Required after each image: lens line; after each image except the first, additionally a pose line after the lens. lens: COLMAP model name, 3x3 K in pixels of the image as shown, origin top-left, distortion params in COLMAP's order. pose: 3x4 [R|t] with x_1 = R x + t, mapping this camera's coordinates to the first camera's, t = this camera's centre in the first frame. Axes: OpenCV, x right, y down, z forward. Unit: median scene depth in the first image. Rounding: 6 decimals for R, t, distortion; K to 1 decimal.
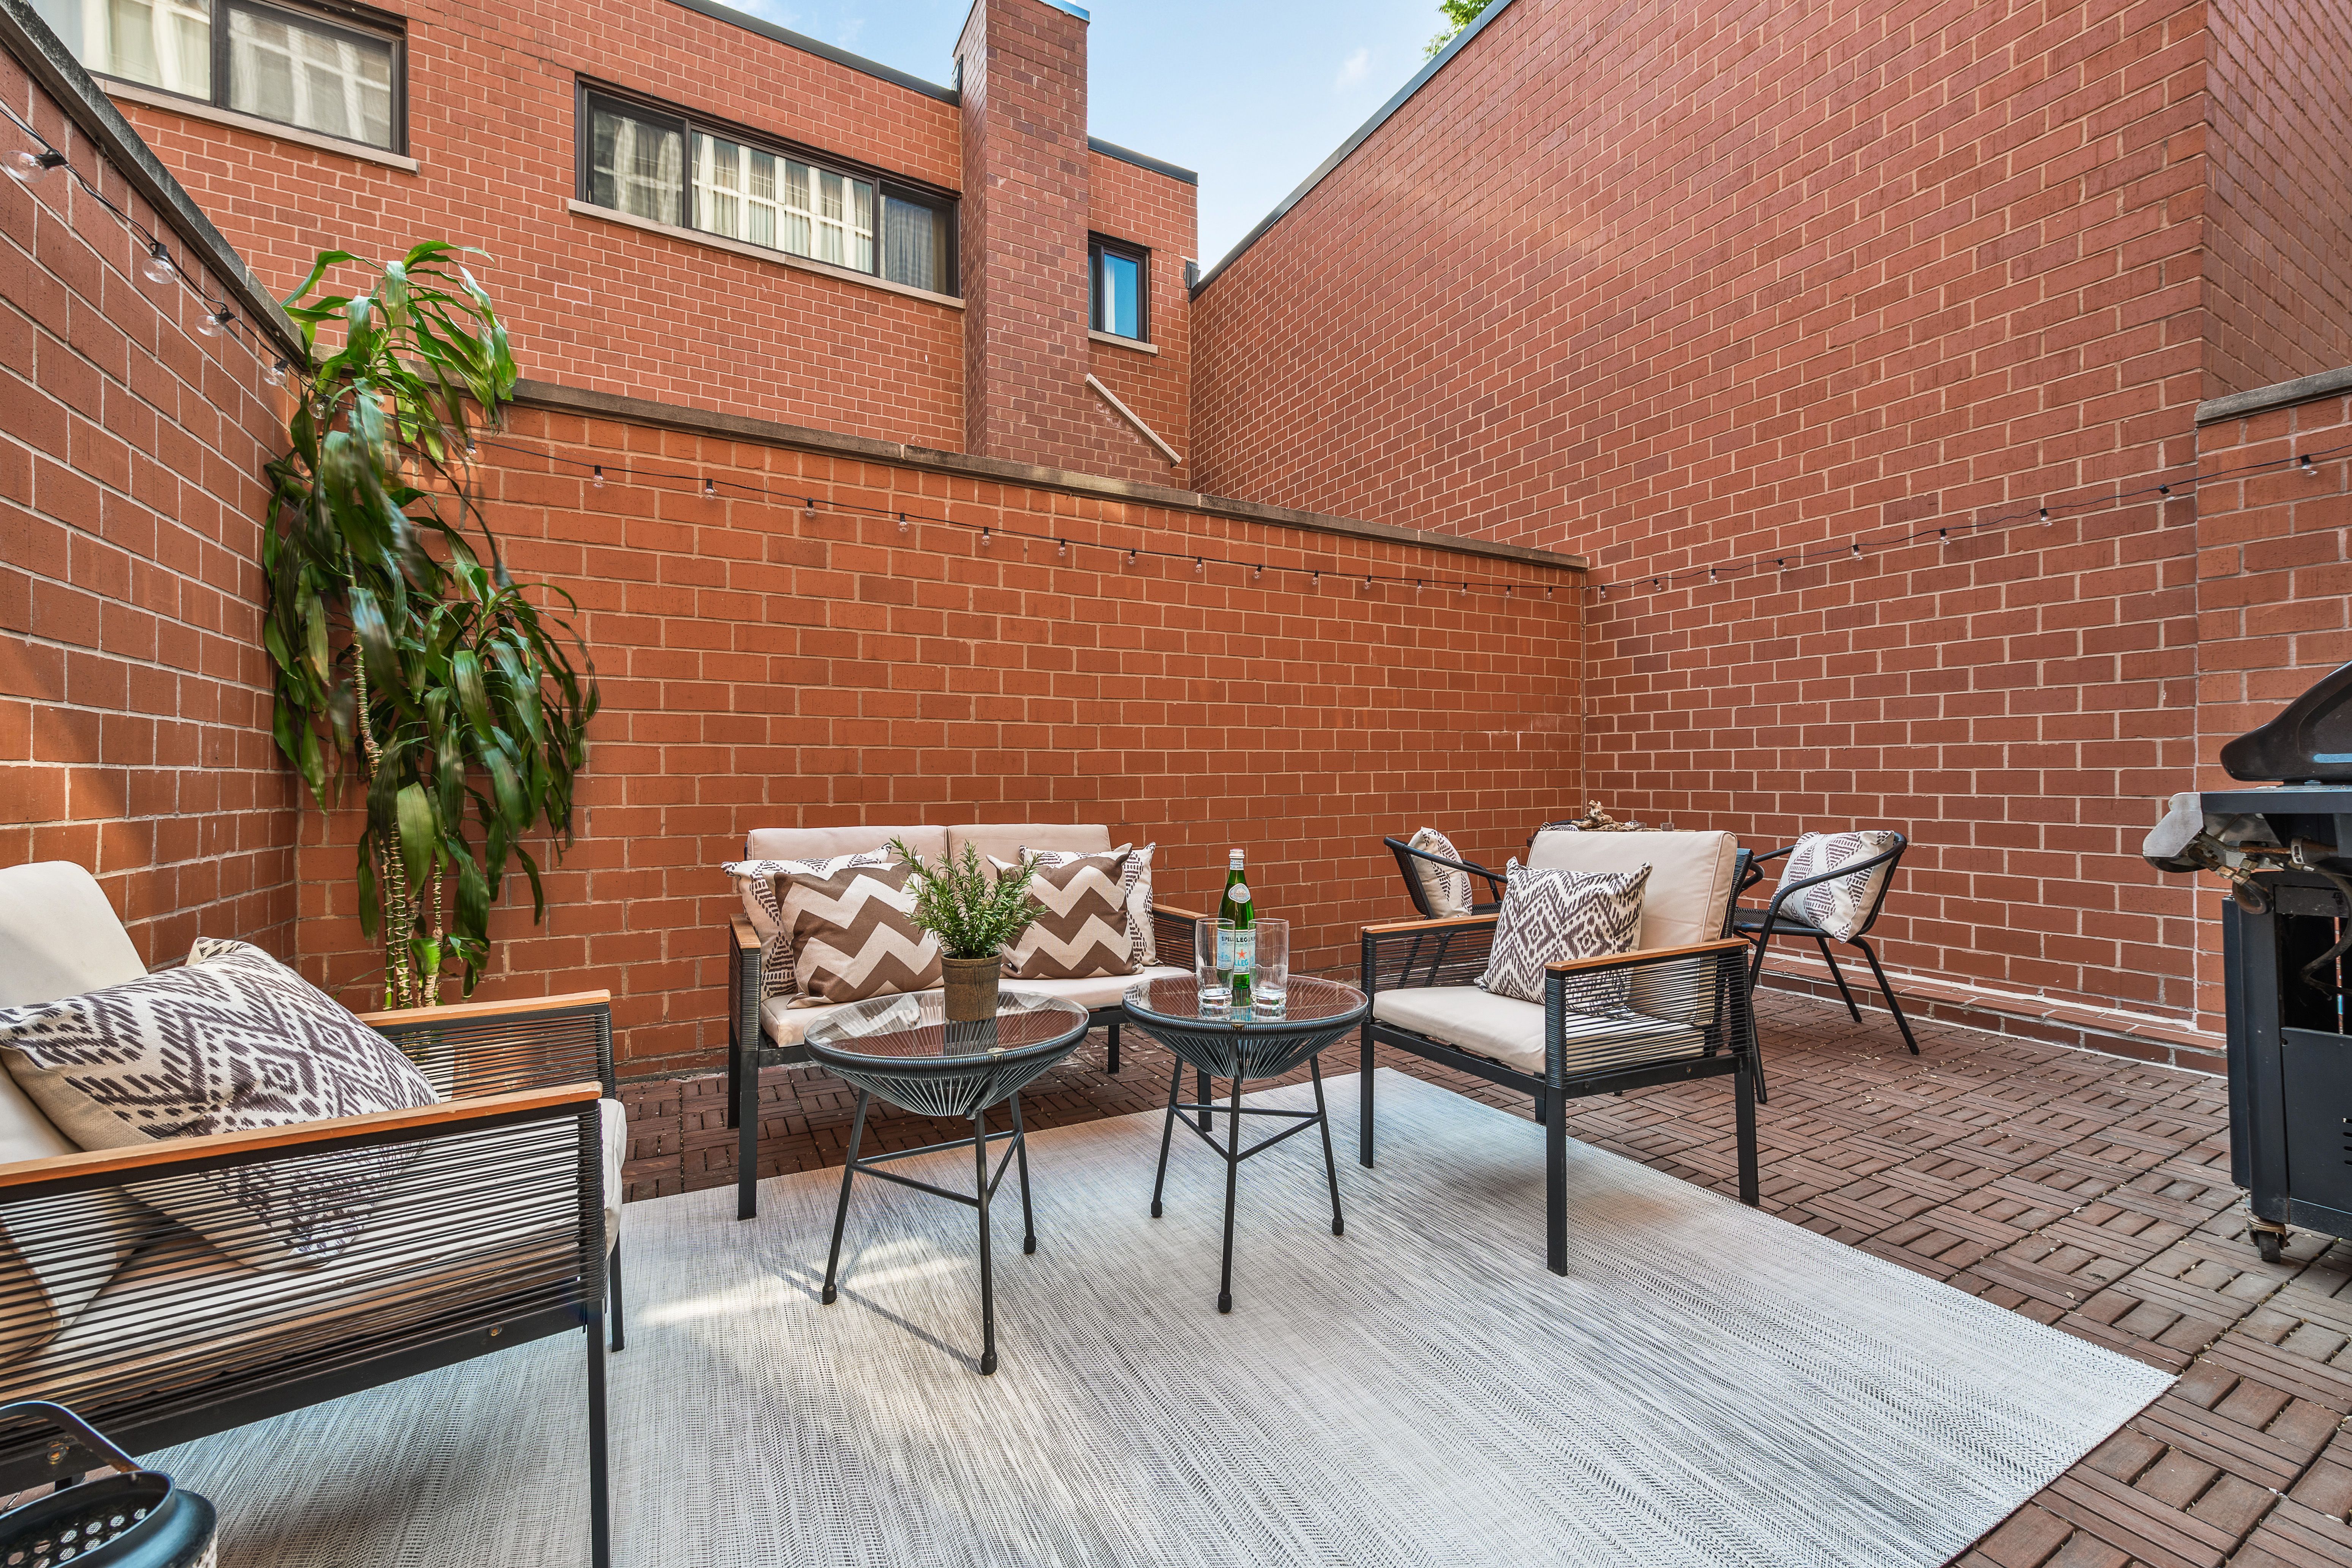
lens RADIAL K [[926.7, 0, 1182.1], [0, 926.7, 760.0], [0, 0, 1]] dist [0.000282, -0.000046]
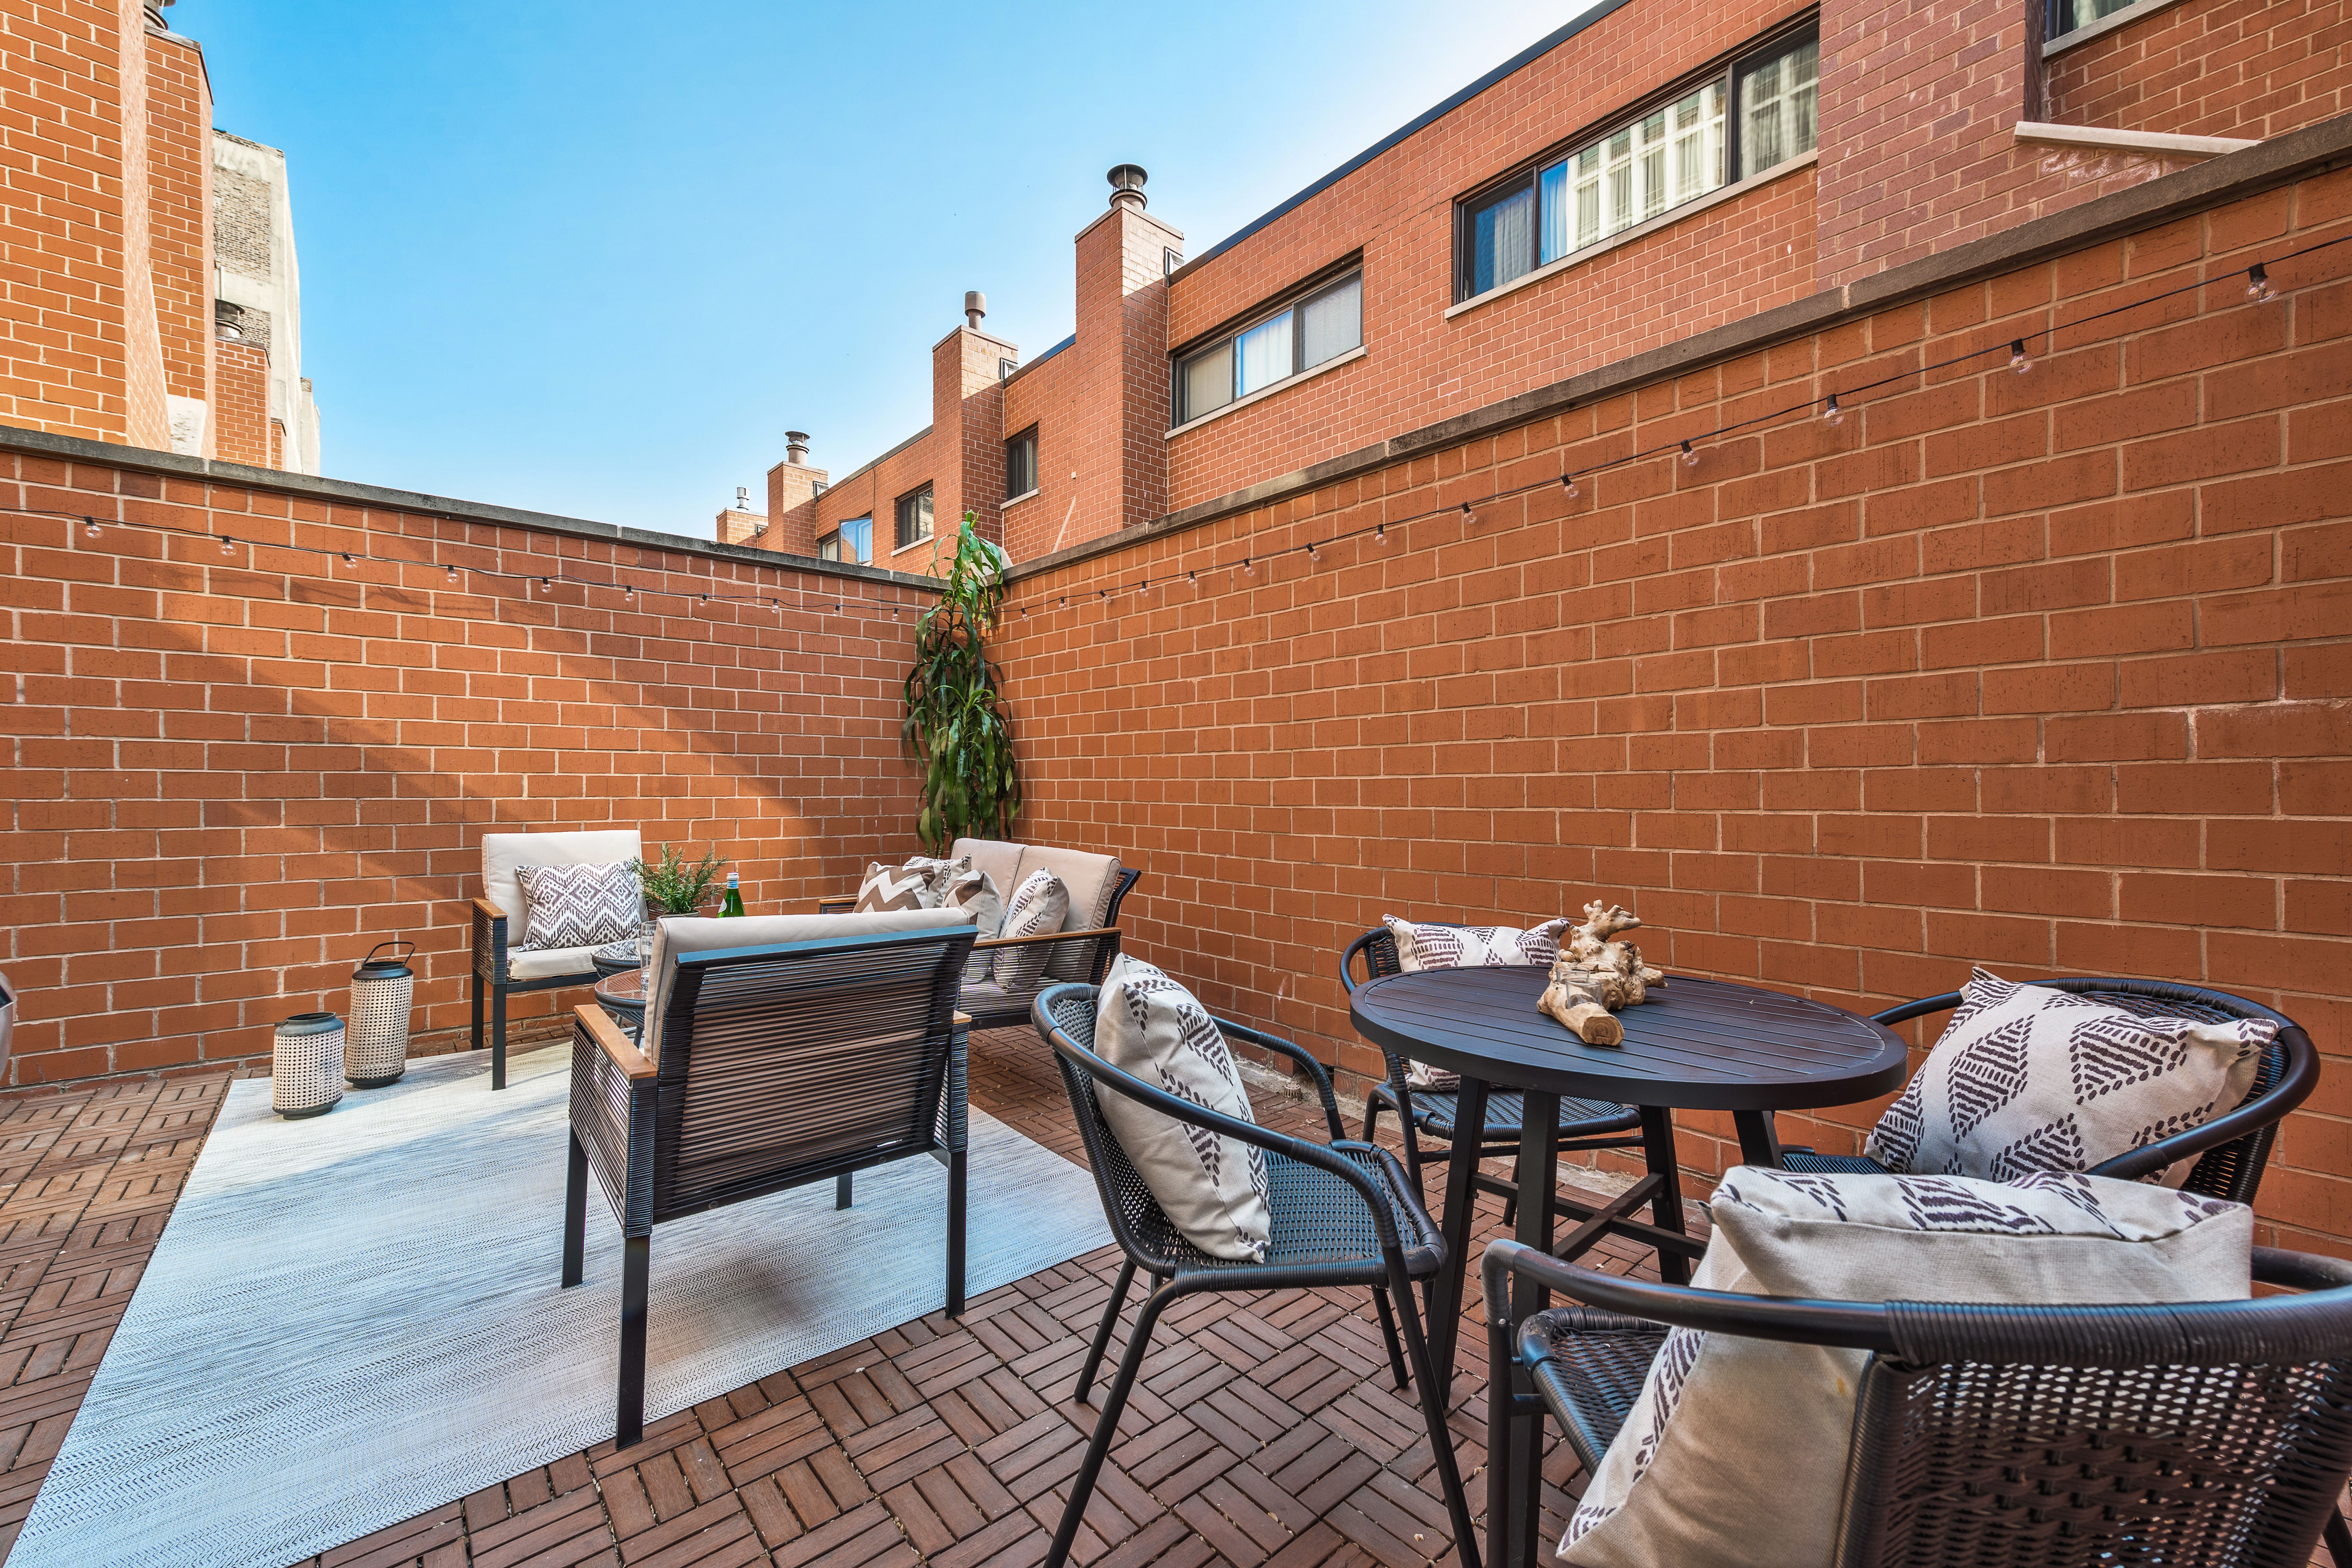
lens RADIAL K [[930.7, 0, 1176.0], [0, 930.7, 784.0], [0, 0, 1]] dist [0.001595, 0.000011]
pose [[0.205104, 0.003658, -0.978733, 0.723214], [0.016305, 0.999841, 0.007154, -0.012797], [0.978604, -0.017425, 0.205011, 0.658097]]
